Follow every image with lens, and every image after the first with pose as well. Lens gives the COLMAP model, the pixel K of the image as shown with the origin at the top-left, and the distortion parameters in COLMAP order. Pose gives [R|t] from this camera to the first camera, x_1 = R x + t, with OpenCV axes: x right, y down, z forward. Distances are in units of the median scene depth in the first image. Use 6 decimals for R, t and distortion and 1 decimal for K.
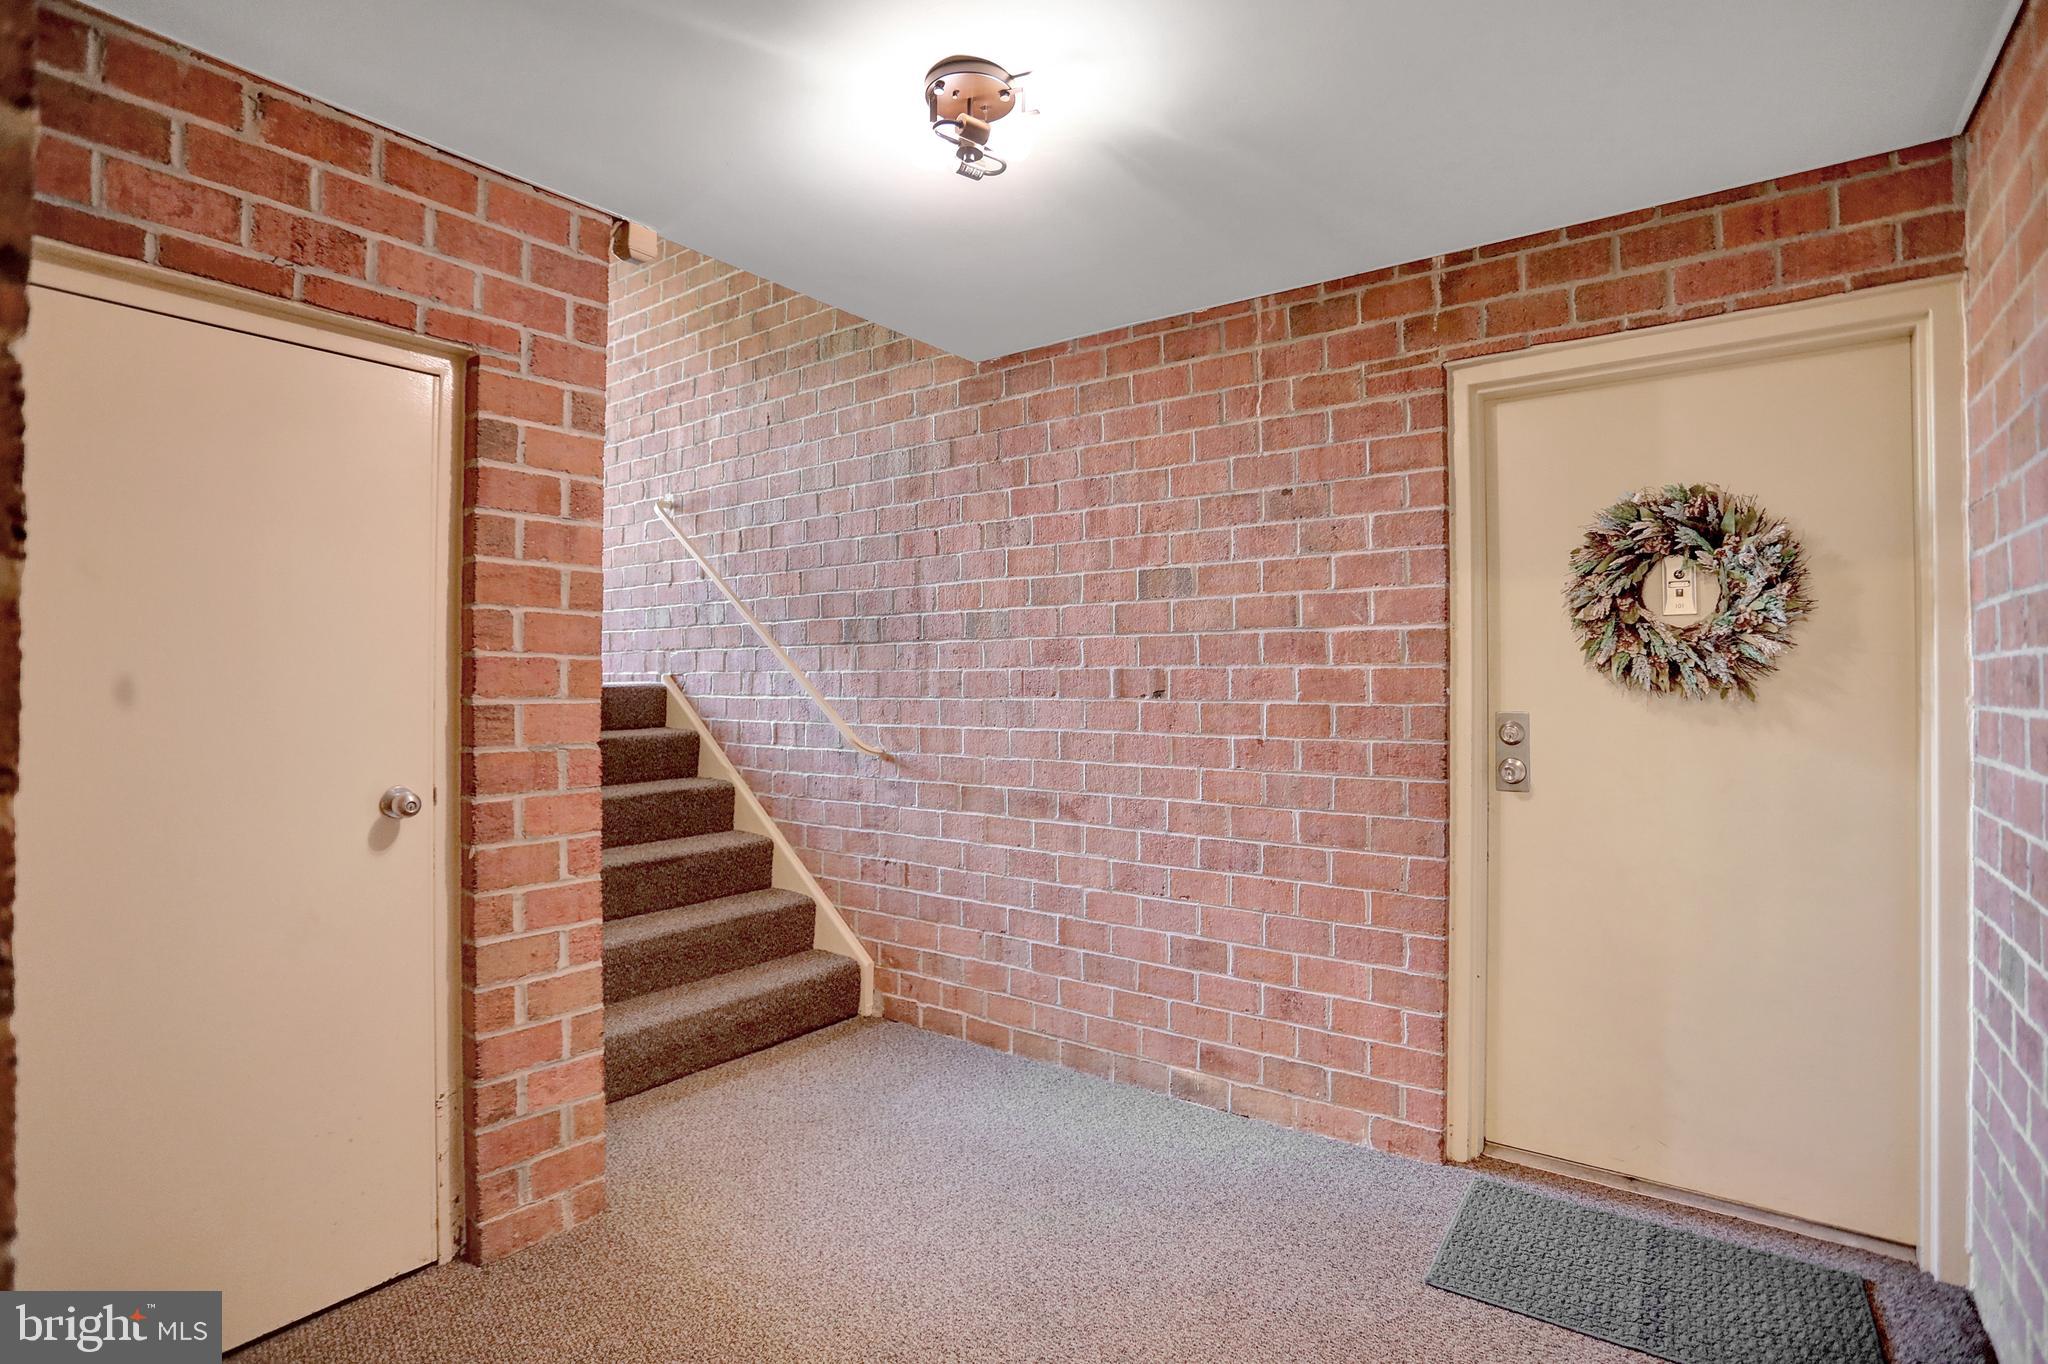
lens RADIAL K [[996.5, 0, 1020.0], [0, 996.5, 676.4], [0, 0, 1]] dist [-0.071703, 0.029186]
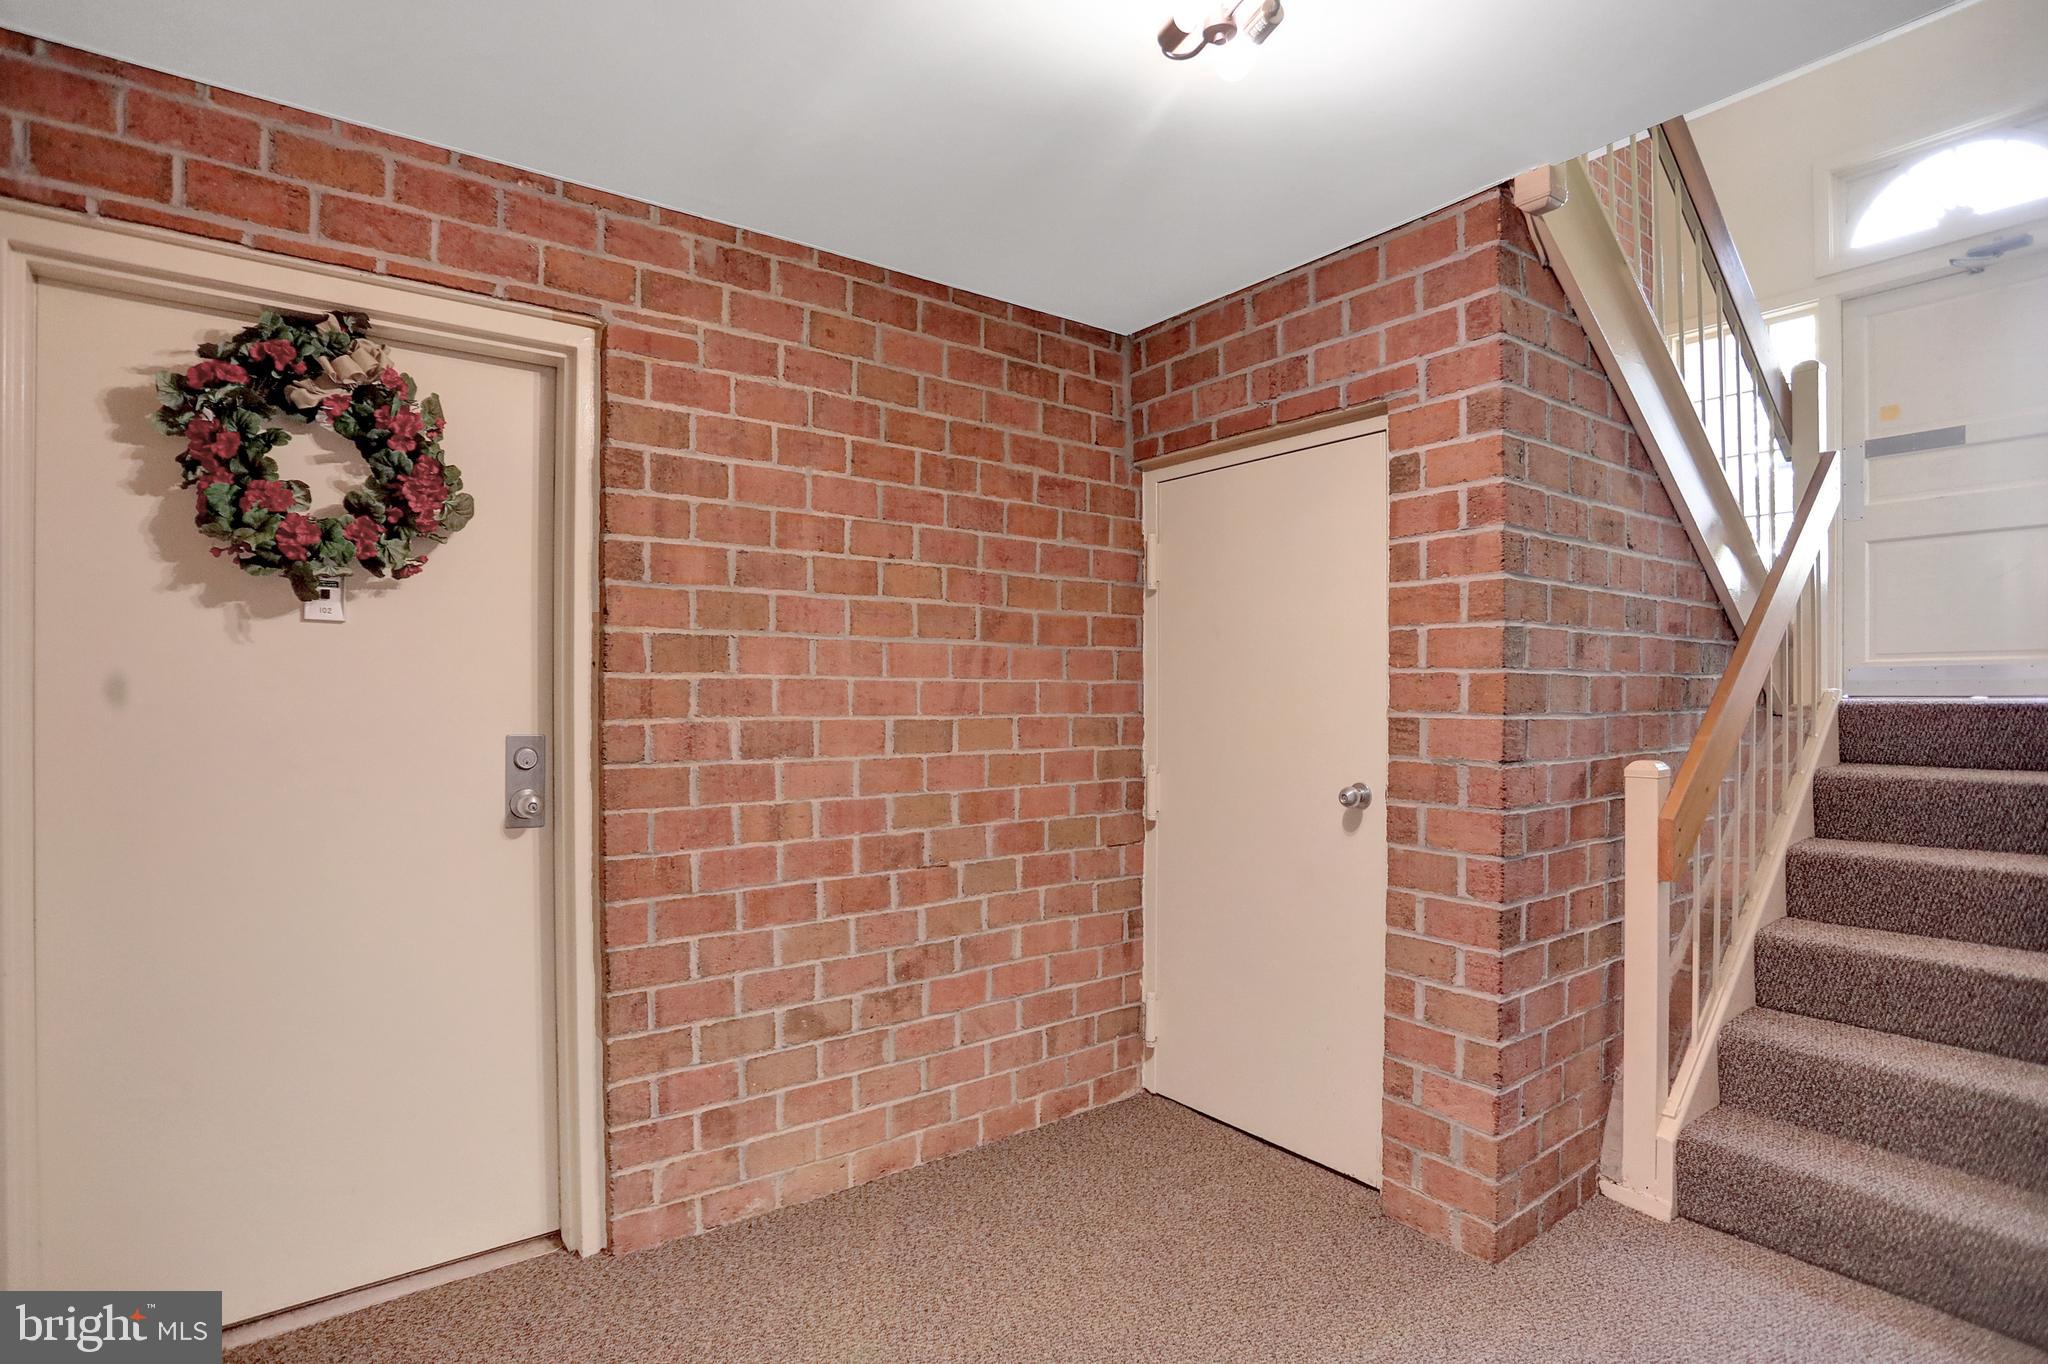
lens RADIAL K [[996.5, 0, 1020.0], [0, 996.5, 676.4], [0, 0, 1]] dist [-0.071703, 0.029186]
pose [[-0.285506, -0.001871, -0.958375, 0.622141], [0.019643, 0.999777, -0.007804, -0.016179], [0.958176, -0.021053, -0.285405, 0.882602]]
